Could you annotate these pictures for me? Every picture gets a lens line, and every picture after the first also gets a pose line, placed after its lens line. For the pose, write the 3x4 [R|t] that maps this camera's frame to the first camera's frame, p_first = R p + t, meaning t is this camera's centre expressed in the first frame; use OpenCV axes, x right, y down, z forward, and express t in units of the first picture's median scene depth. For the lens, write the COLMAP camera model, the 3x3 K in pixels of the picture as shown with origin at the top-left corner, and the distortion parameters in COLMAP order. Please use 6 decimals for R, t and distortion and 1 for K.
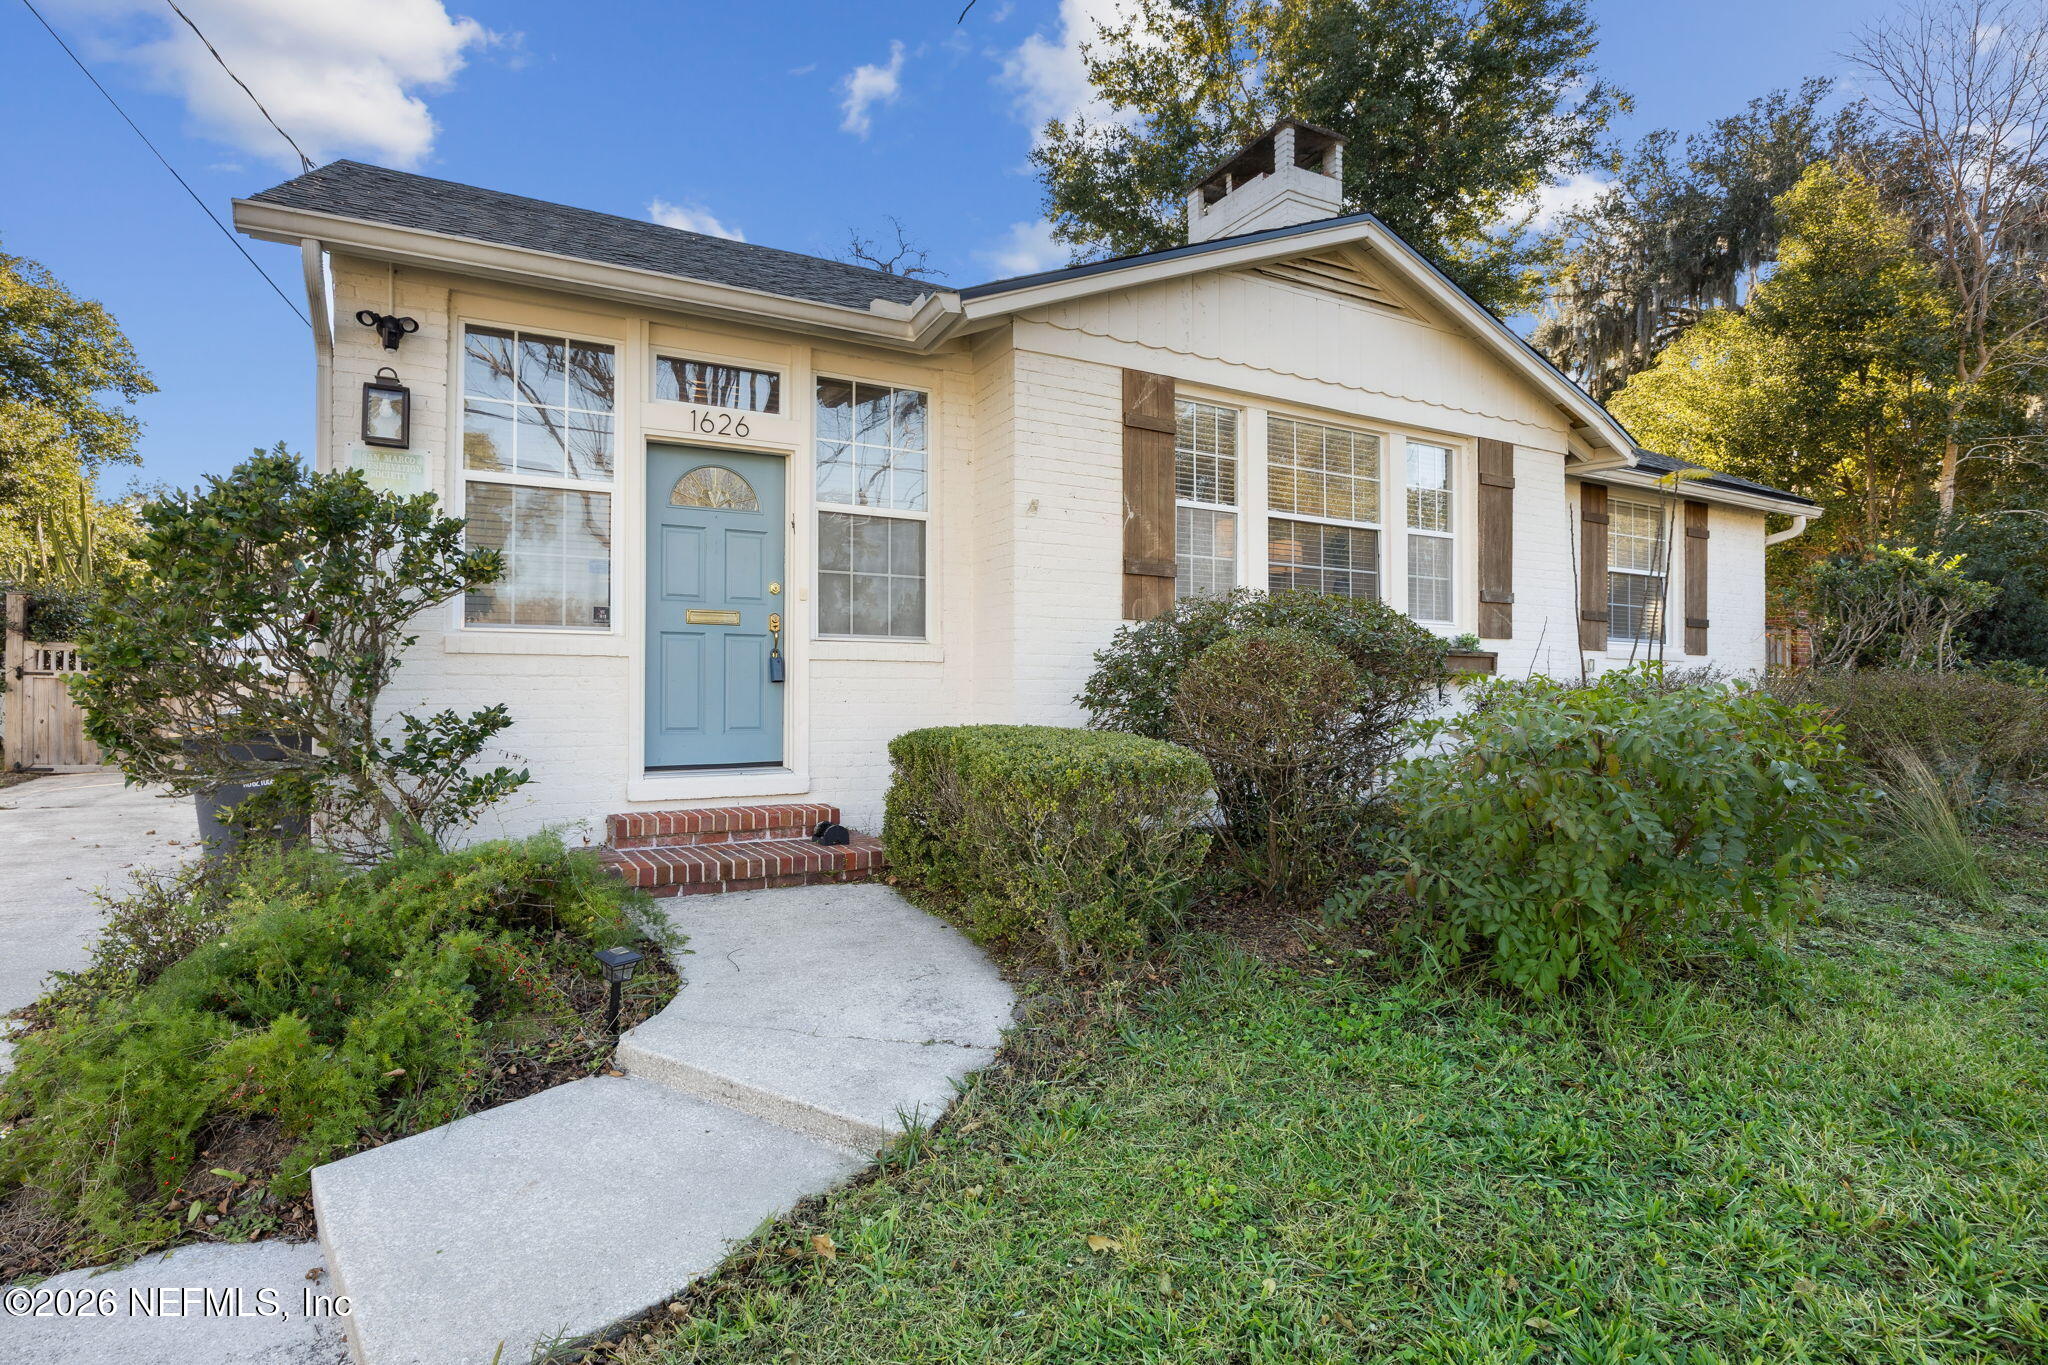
lens RADIAL K [[1015.2, 0, 1015.2], [0, 1015.2, 684.3], [0, 0, 1]] dist [-0.015060, 0.002189]
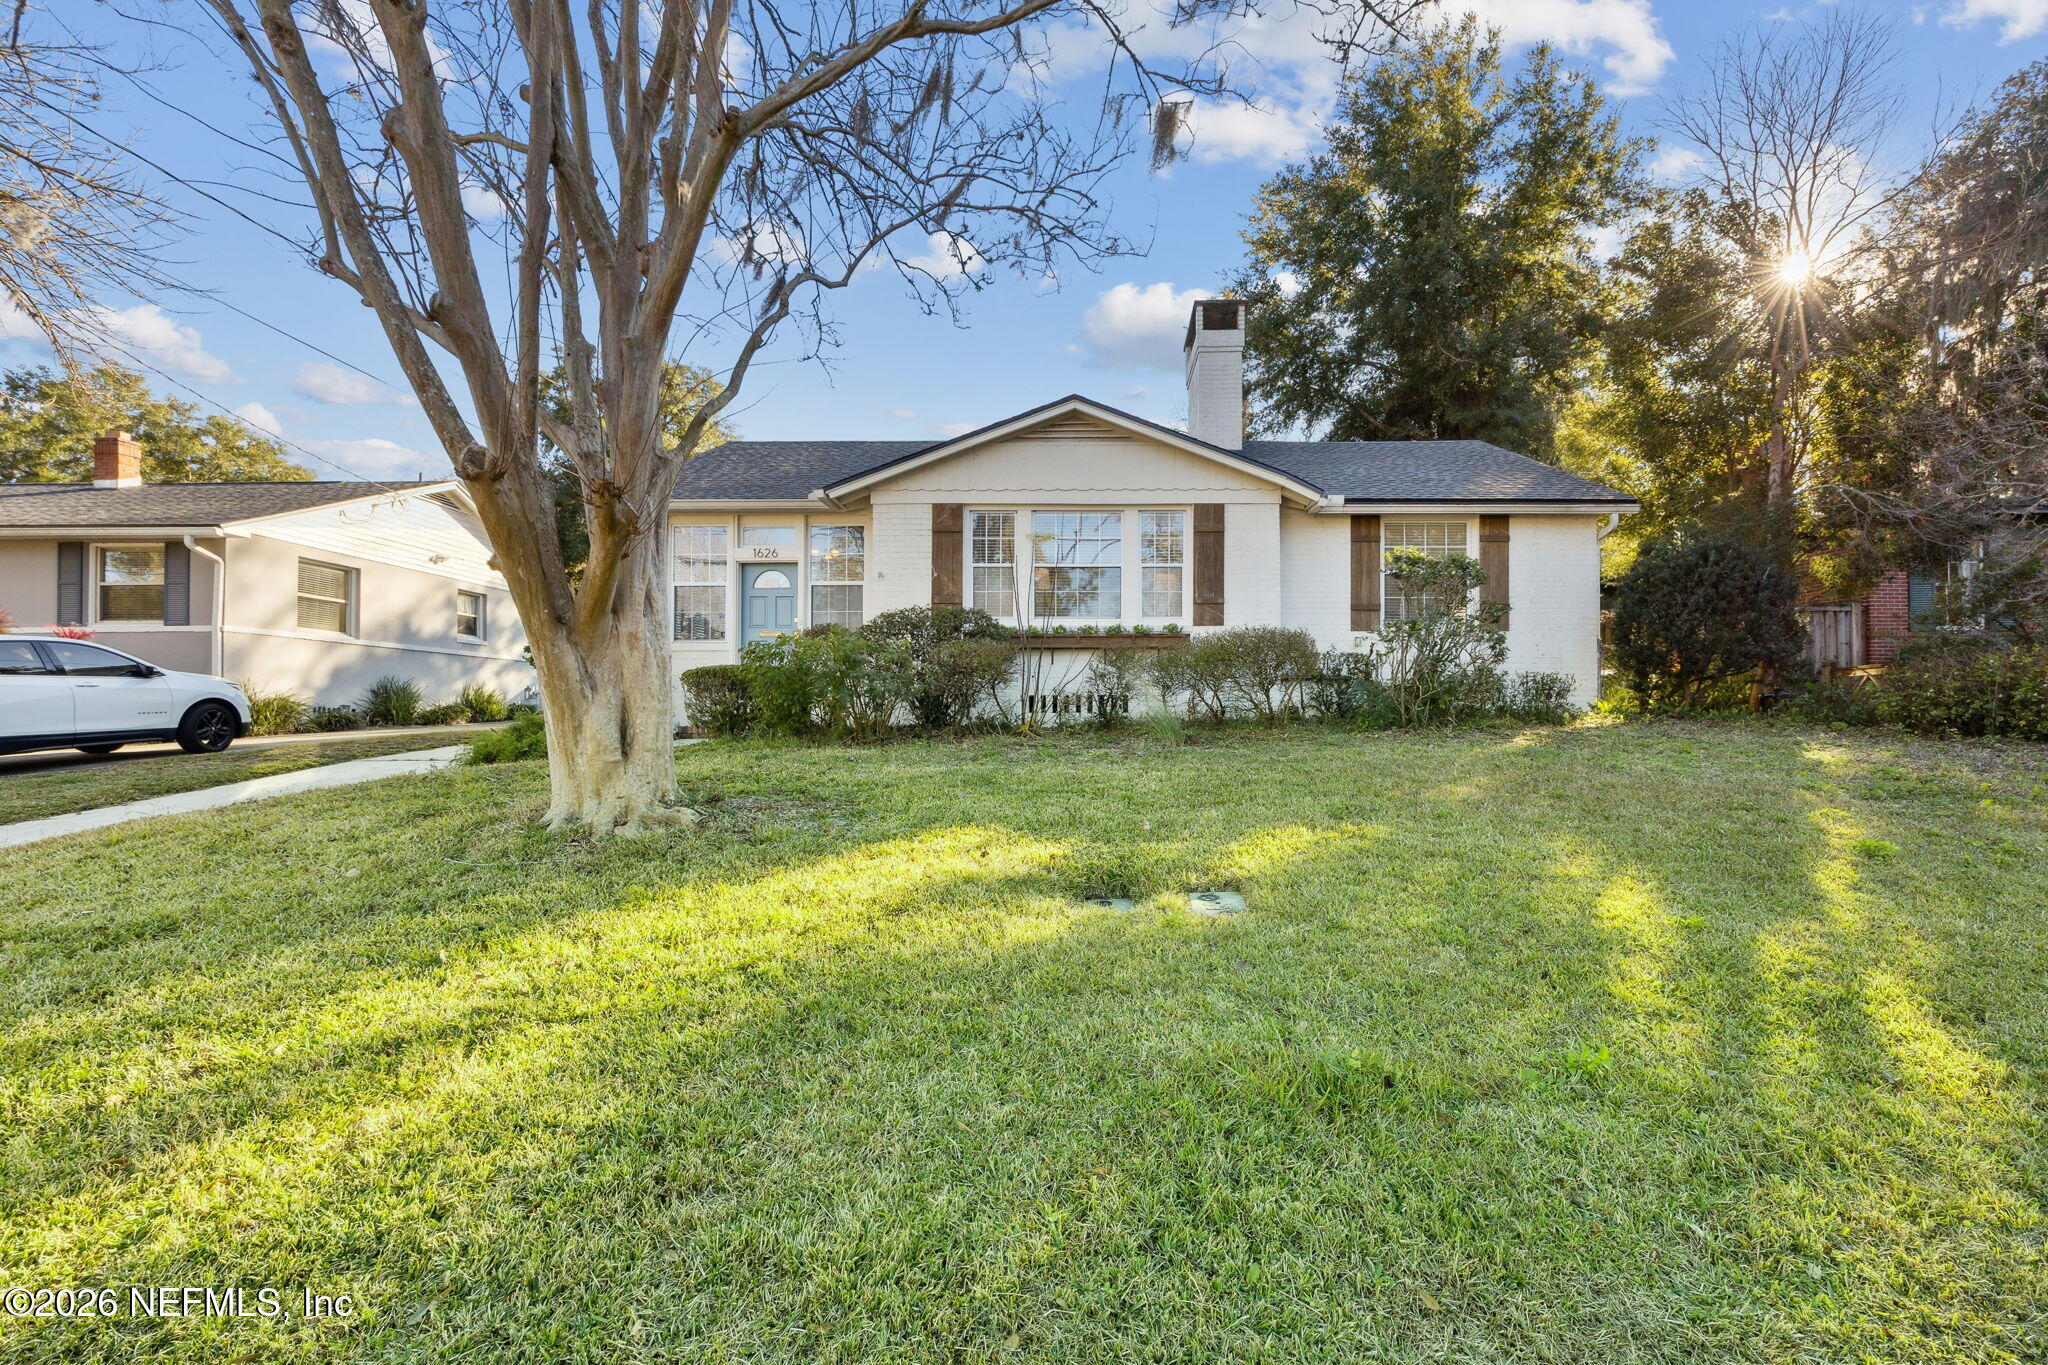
lens RADIAL K [[848.1, 0, 1122.2], [0, 848.1, 701.8], [0, 0, 1]] dist [0.002843, 0.000122]
pose [[0.888071, -0.017787, -0.459362, 1.305076], [0.013357, 0.999828, -0.012892, 0.125717], [0.459512, 0.005313, 0.888156, -0.372917]]
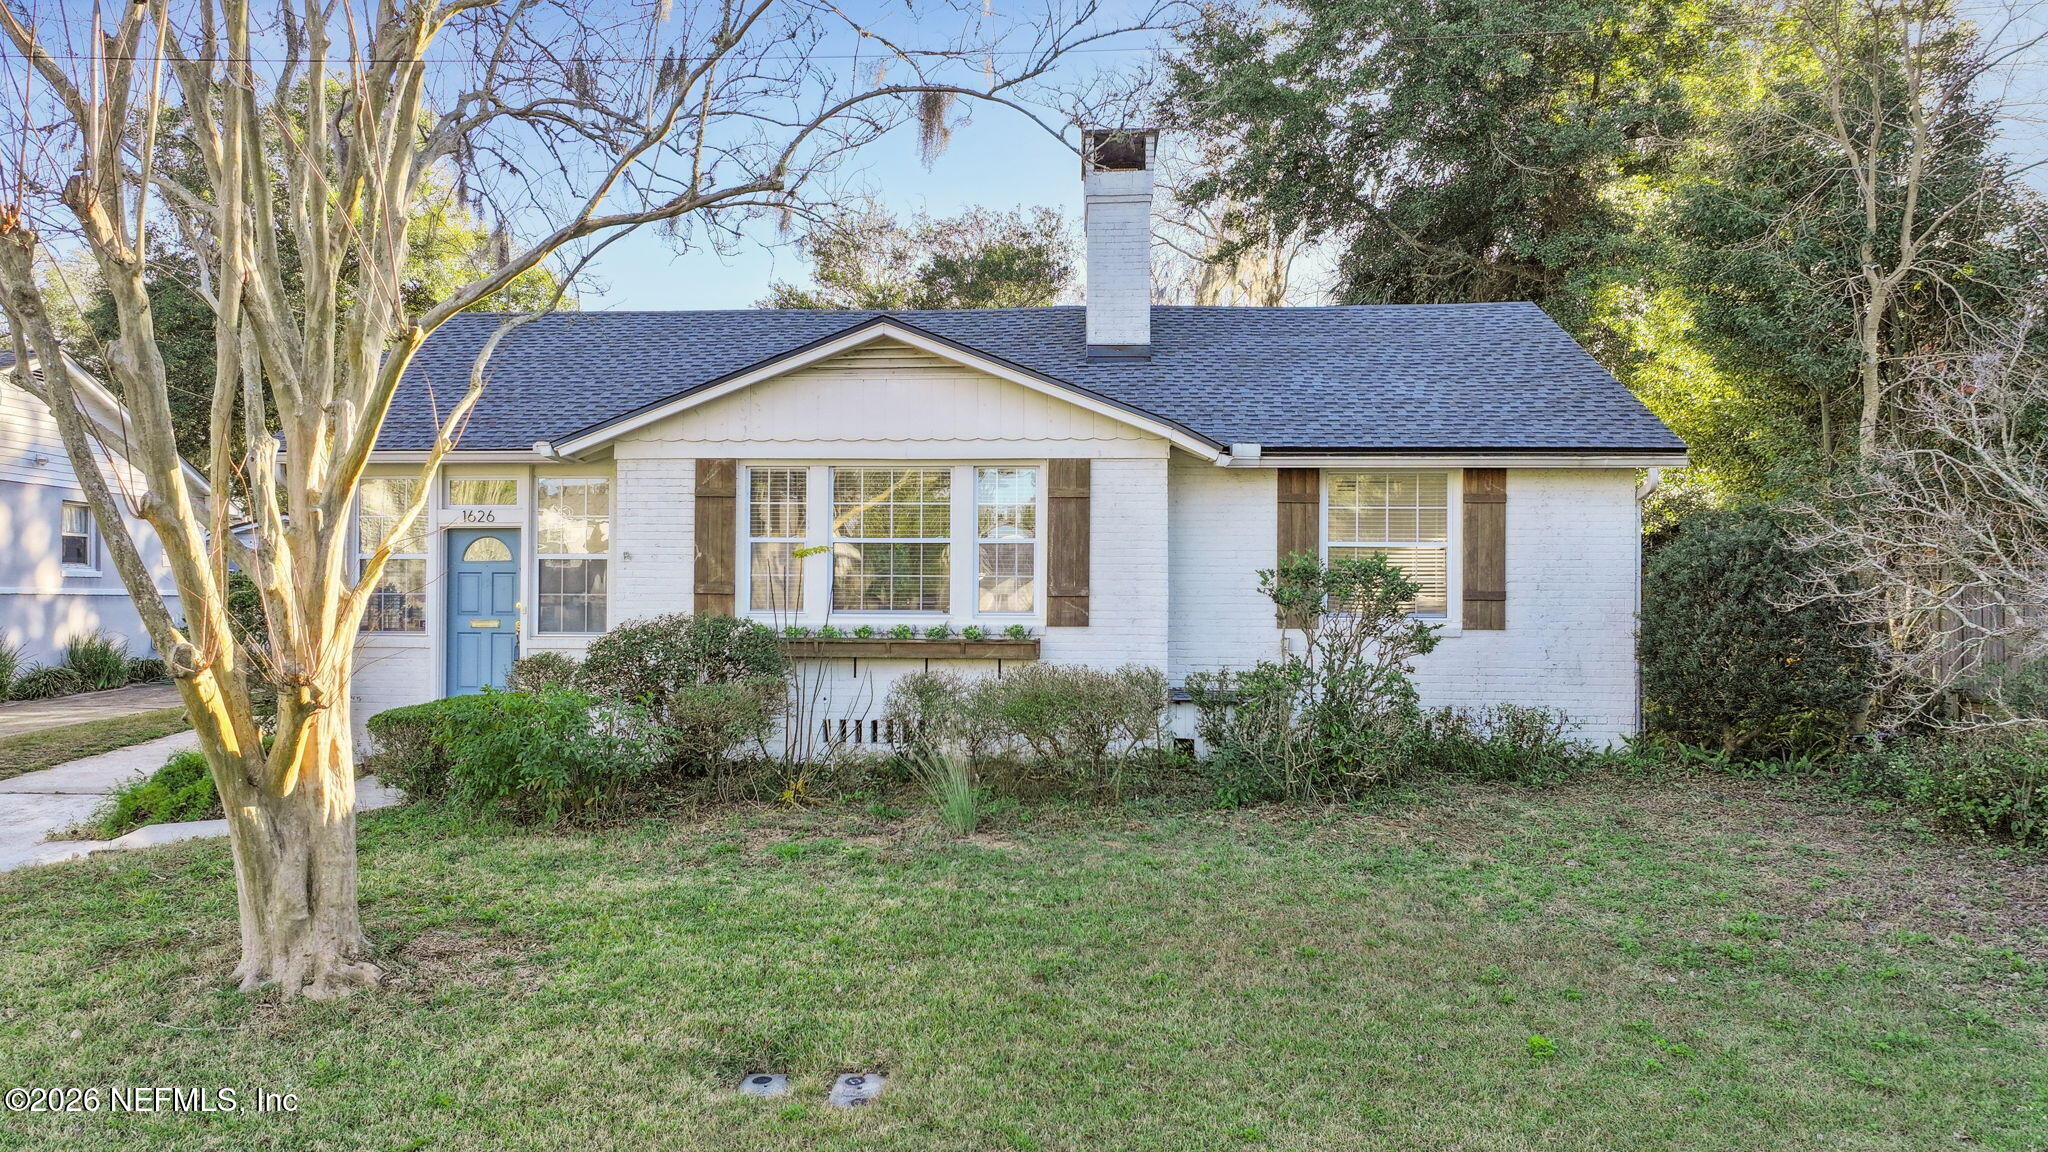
lens RADIAL K [[1502.3, 0, 1015.7], [0, 1502.3, 579.9], [0, 0, 1]] dist [-0.005783, -0.003710]
pose [[0.851288, -0.005335, -0.524672, 1.798966], [0.004202, 0.999986, -0.003351, -0.125871], [0.524682, 0.000648, 0.851298, -0.710951]]
